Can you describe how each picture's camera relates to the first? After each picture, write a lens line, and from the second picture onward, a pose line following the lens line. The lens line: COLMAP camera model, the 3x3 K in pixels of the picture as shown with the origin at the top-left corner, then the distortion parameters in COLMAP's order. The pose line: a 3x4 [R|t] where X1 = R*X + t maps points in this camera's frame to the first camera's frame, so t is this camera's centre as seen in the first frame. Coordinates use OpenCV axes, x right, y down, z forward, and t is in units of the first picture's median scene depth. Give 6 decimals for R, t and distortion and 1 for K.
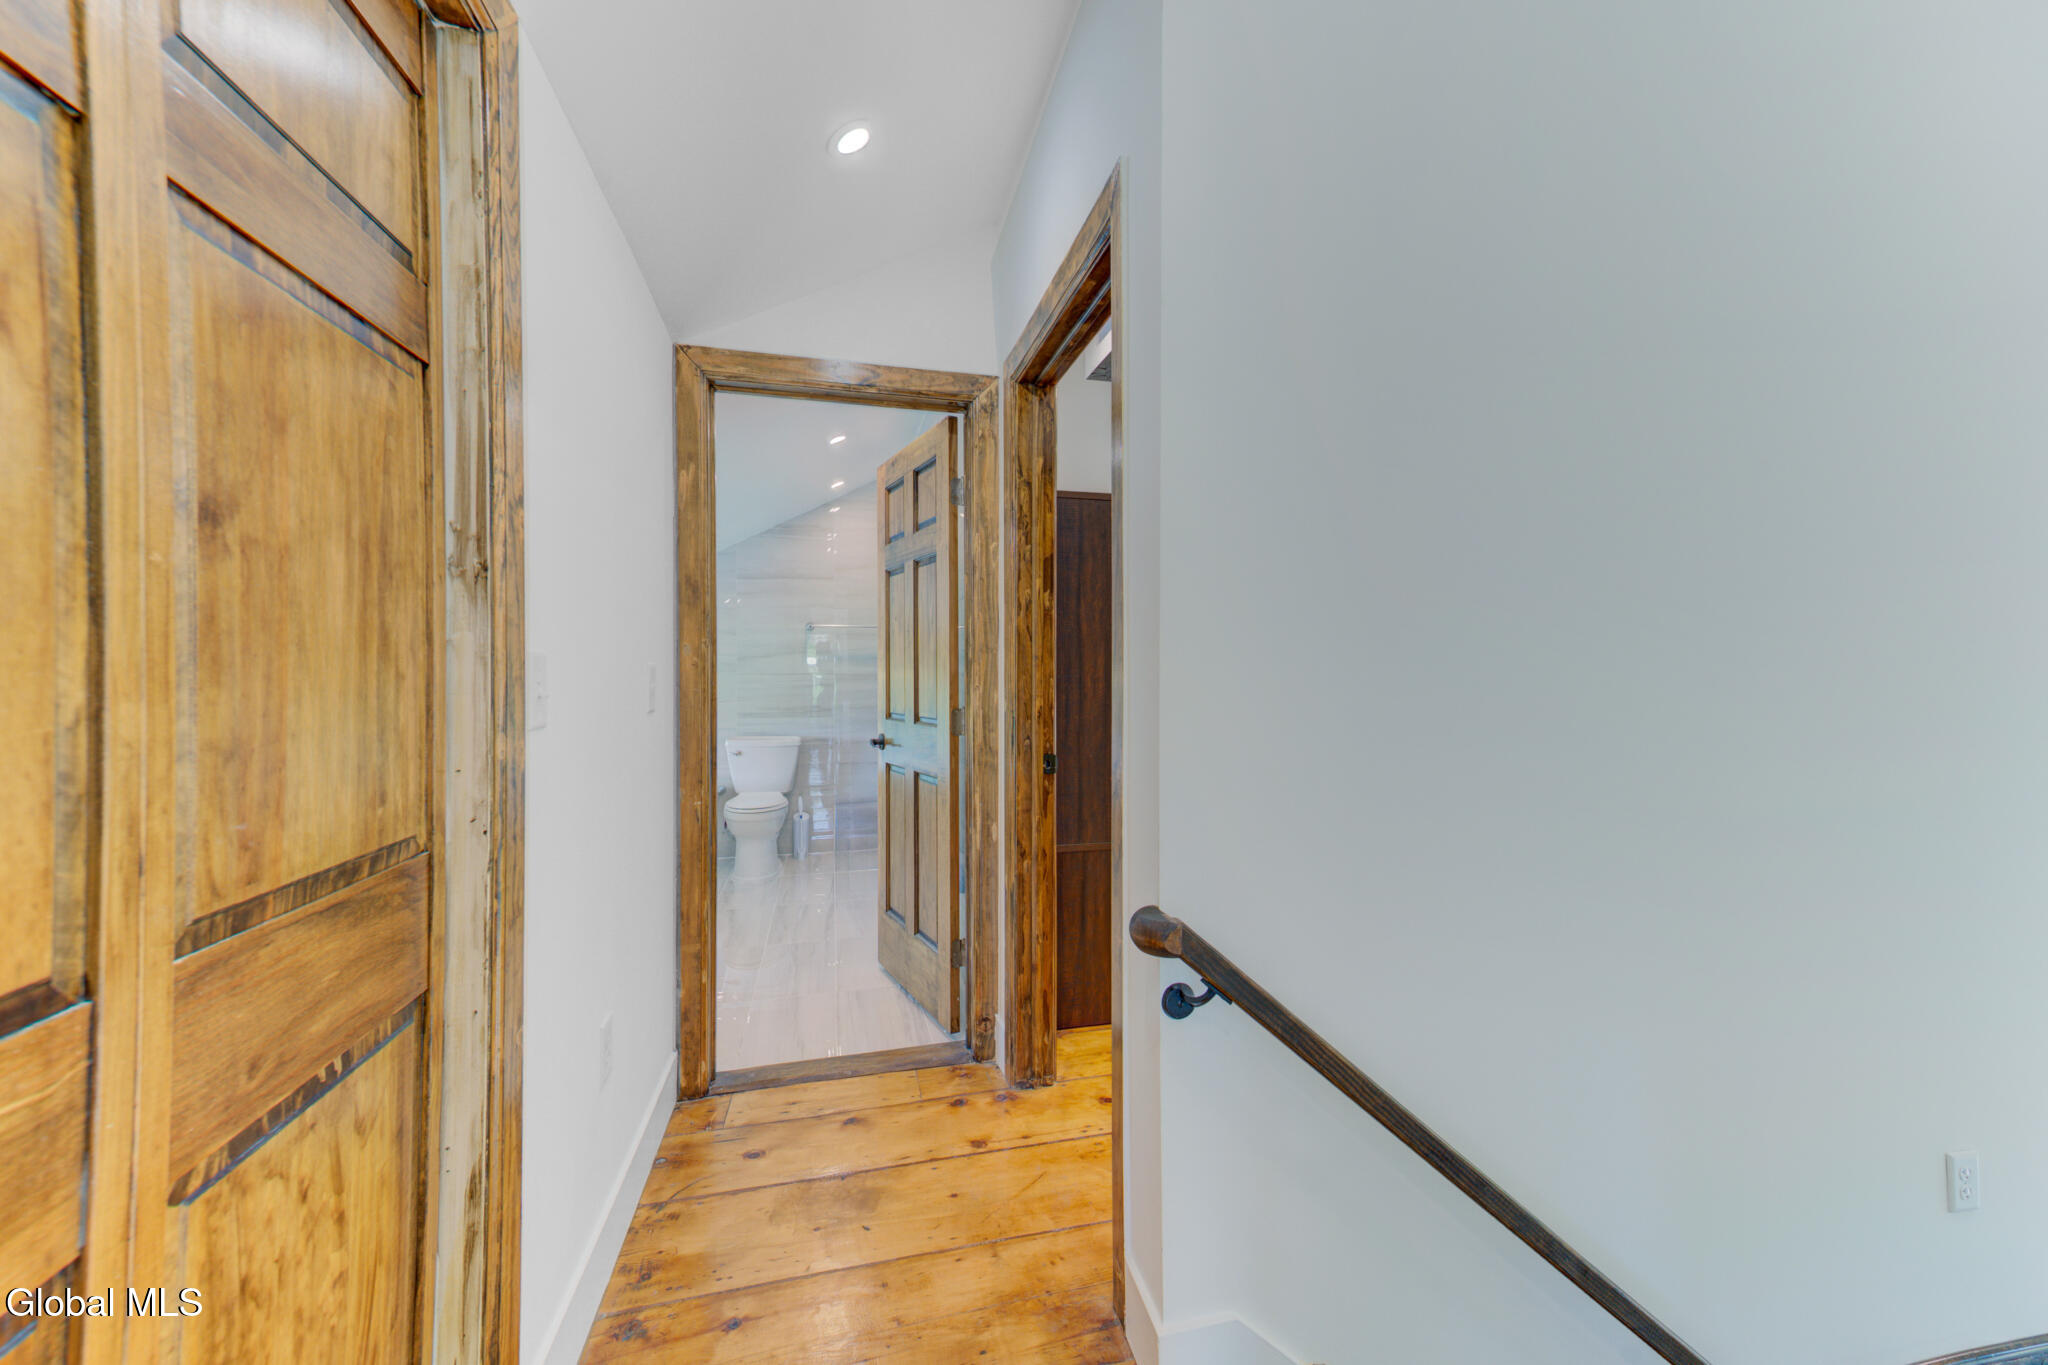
lens RADIAL K [[803.7, 0, 1027.9], [0, 803.7, 678.5], [0, 0, 1]] dist [0.000649, 0.000022]
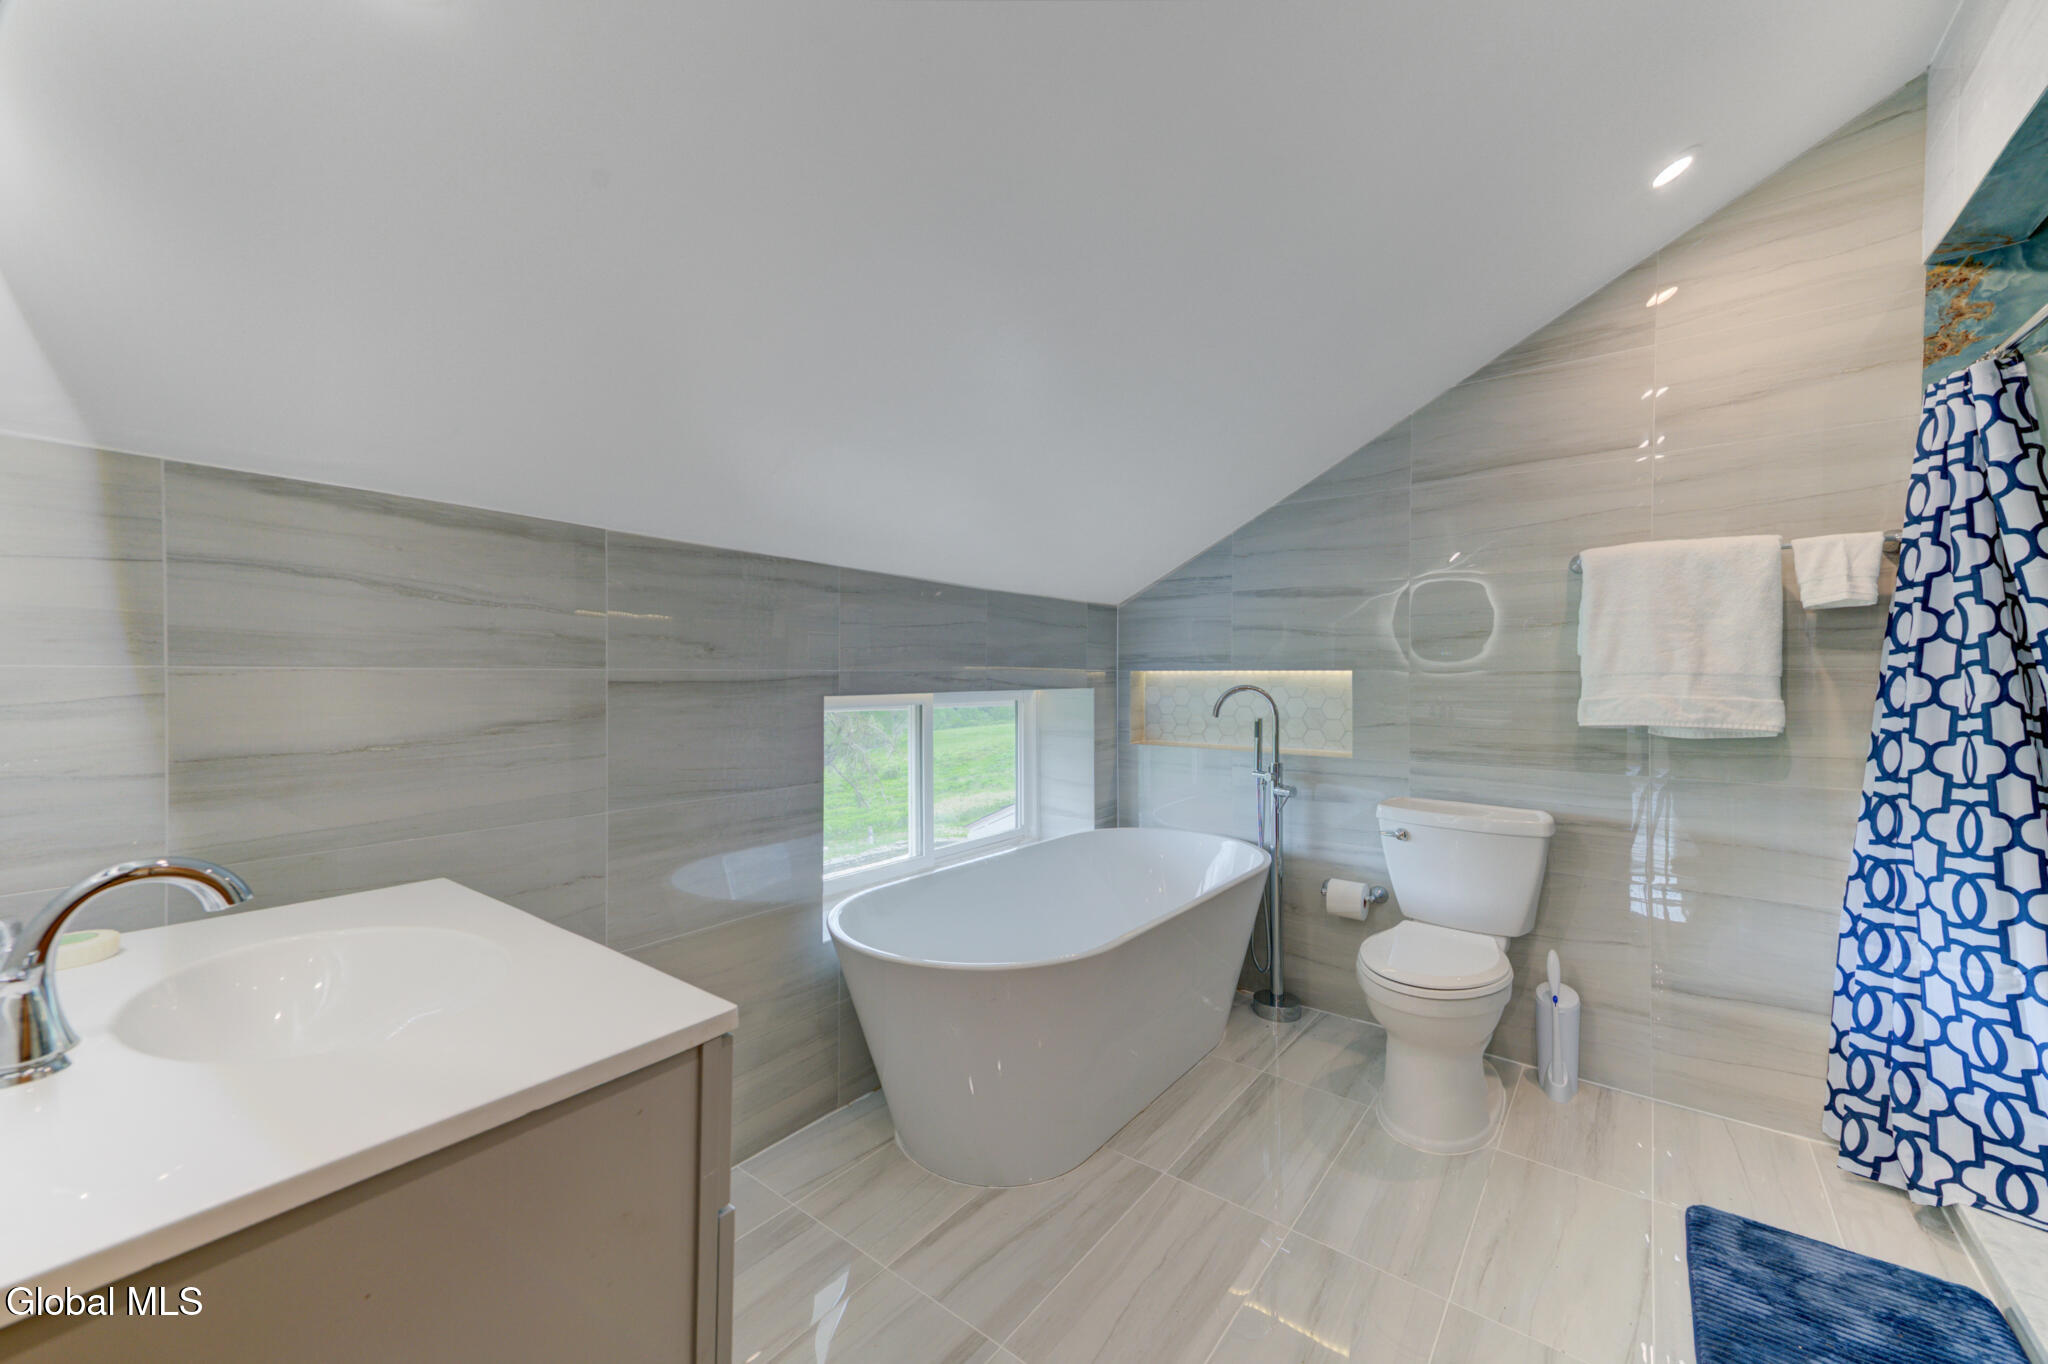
lens RADIAL K [[803.7, 0, 1028.4], [0, 803.7, 686.0], [0, 0, 1]] dist [0.000649, 0.000022]
pose [[0.628043, 0.009669, -0.778118, -0.129908], [-0.009444, 0.999944, 0.004803, 0.006784], [0.778121, 0.004333, 0.628099, 0.520689]]
